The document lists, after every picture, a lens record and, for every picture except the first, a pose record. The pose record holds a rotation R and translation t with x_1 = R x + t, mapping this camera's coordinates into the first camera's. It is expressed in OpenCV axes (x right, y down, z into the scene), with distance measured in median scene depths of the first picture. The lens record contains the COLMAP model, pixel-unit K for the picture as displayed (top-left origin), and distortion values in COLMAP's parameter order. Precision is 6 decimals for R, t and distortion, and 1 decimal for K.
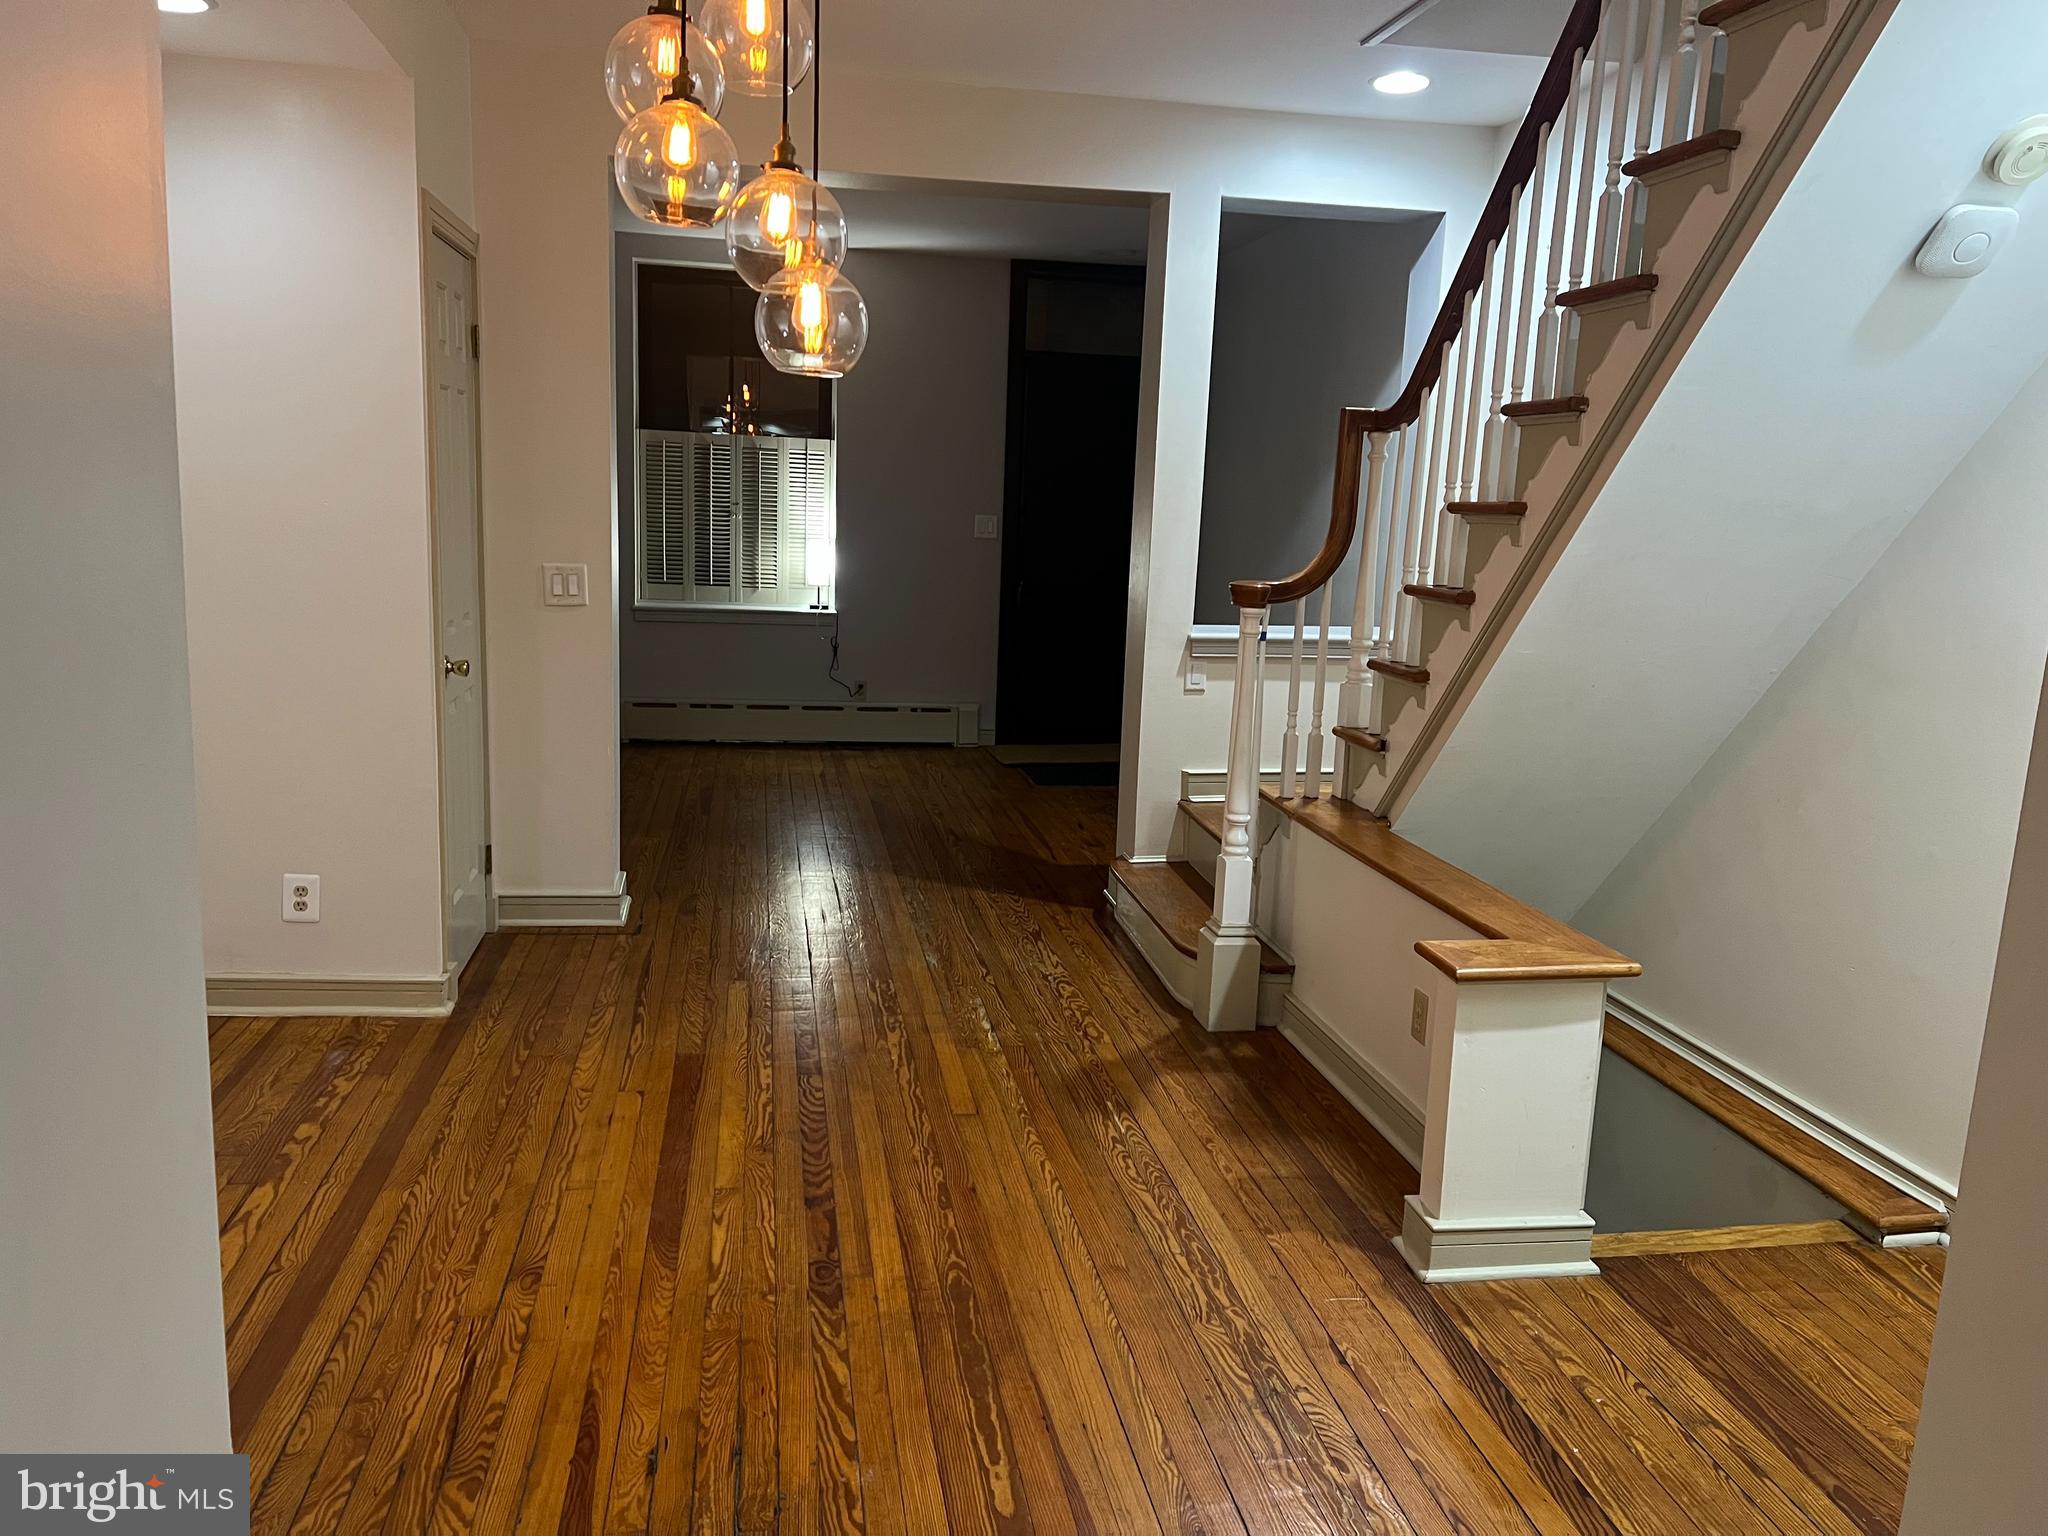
lens RADIAL K [[1516.4, 0, 1021.5], [0, 1516.4, 770.3], [0, 0, 1]] dist [0.035761, -0.052533]
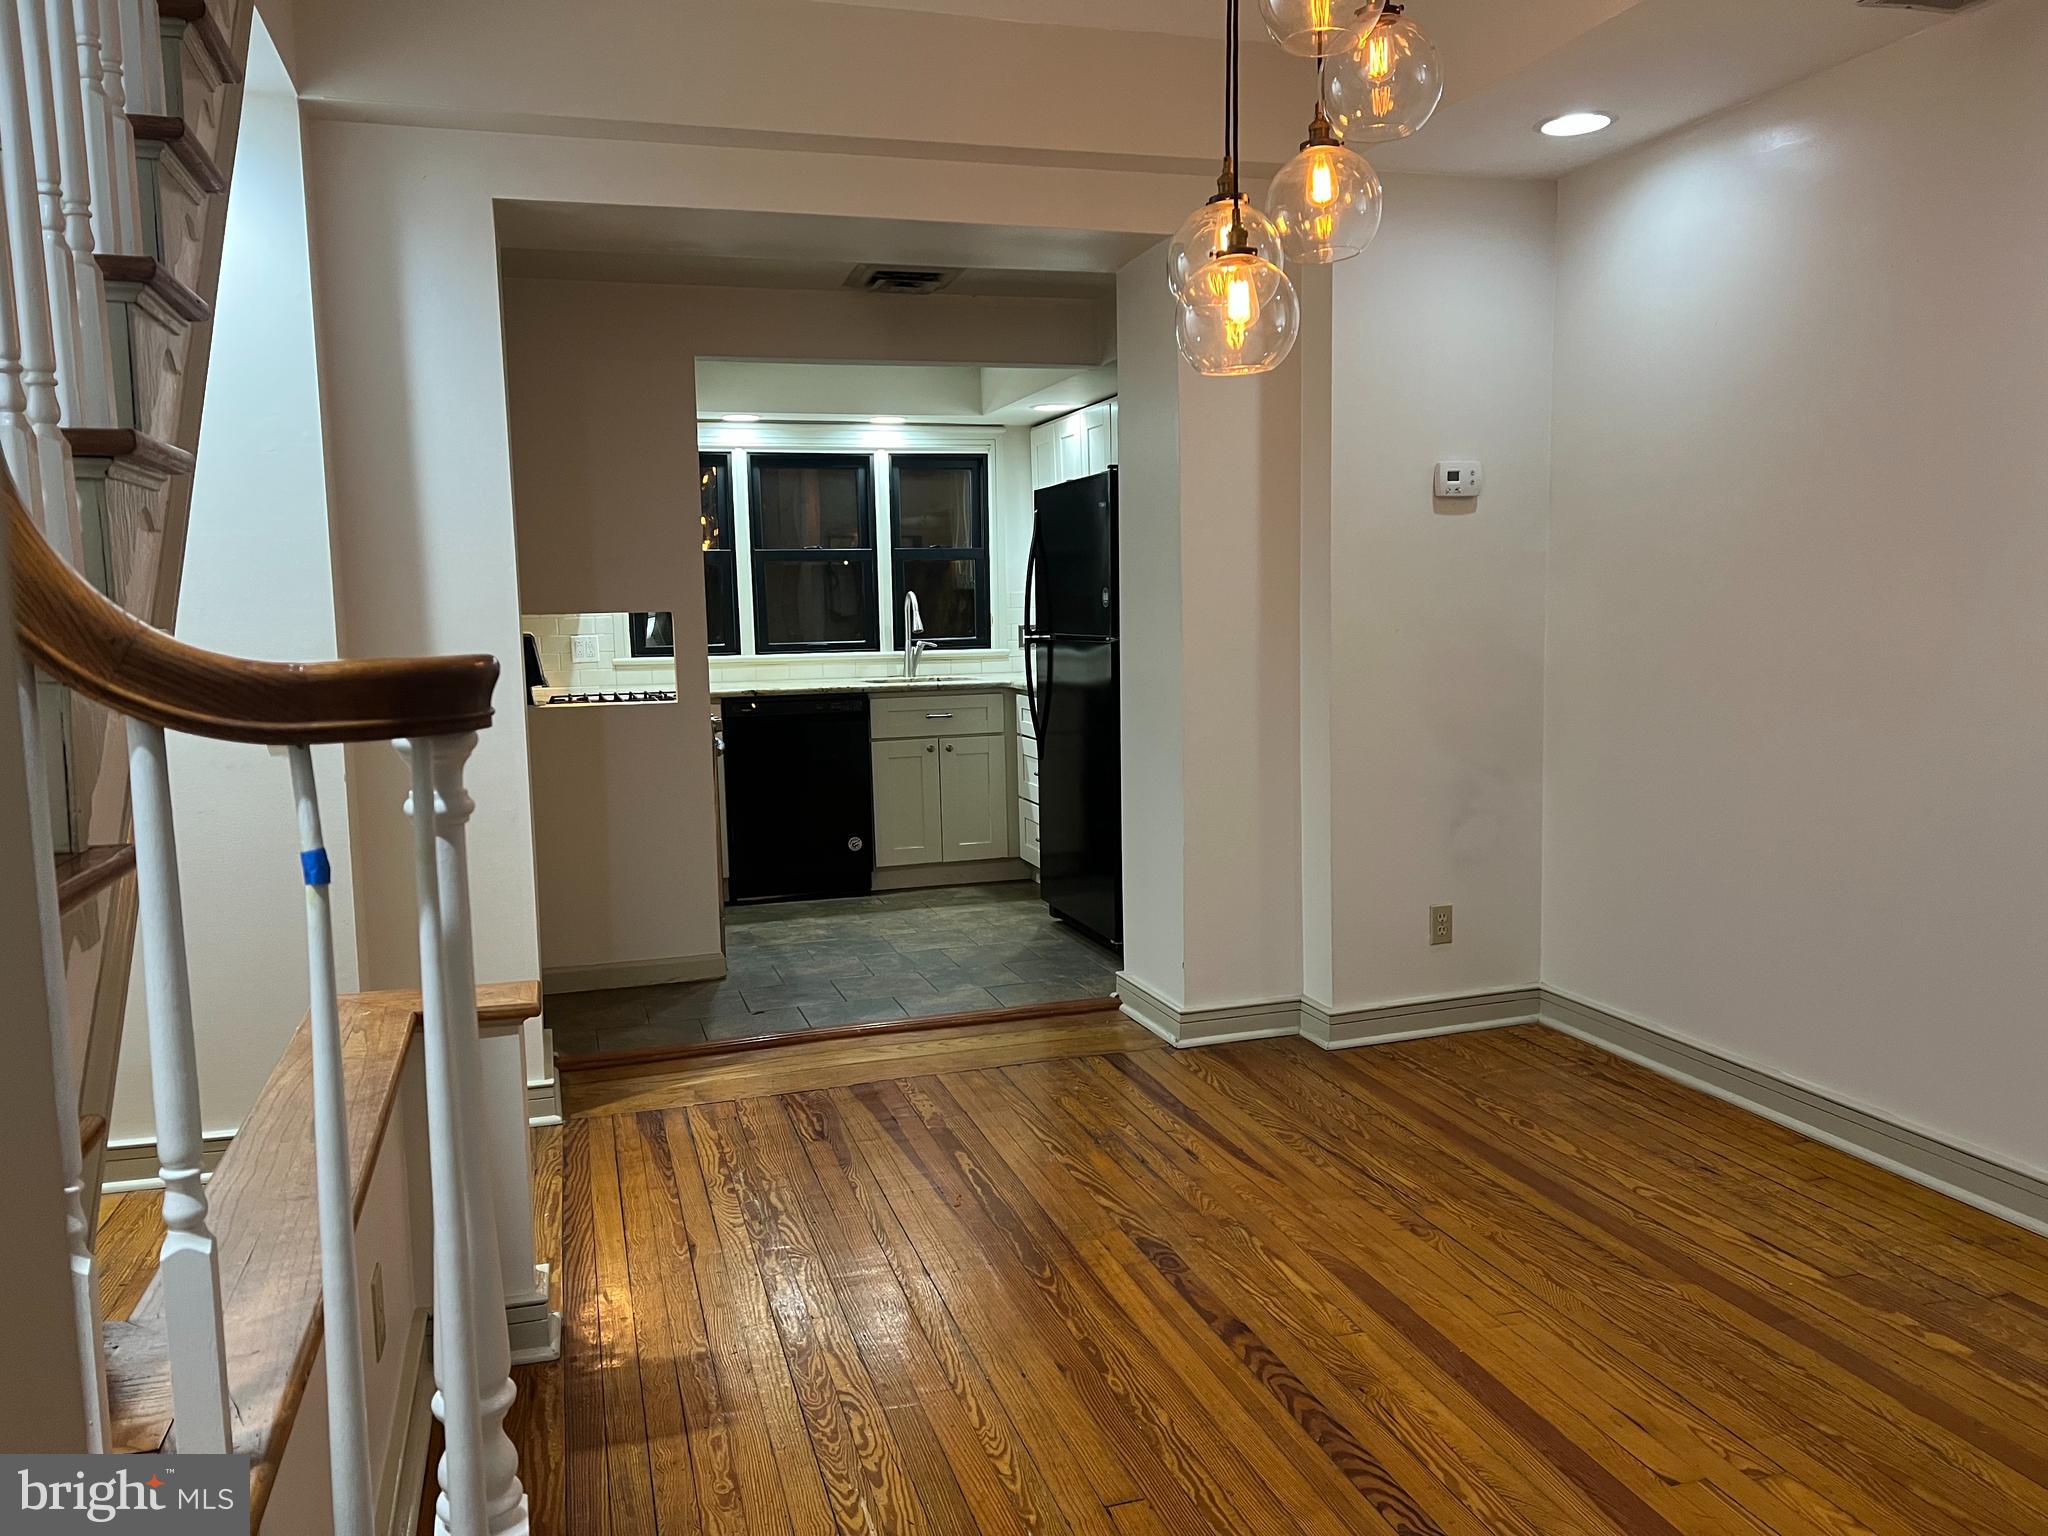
lens RADIAL K [[1516.4, 0, 1010.4], [0, 1516.4, 774.9], [0, 0, 1]] dist [0.035761, -0.052533]
pose [[-0.992230, -0.006917, -0.124226, 0.102431], [-0.041955, 0.958575, 0.281734, -0.260090], [0.117131, 0.284757, -0.951417, 1.790960]]
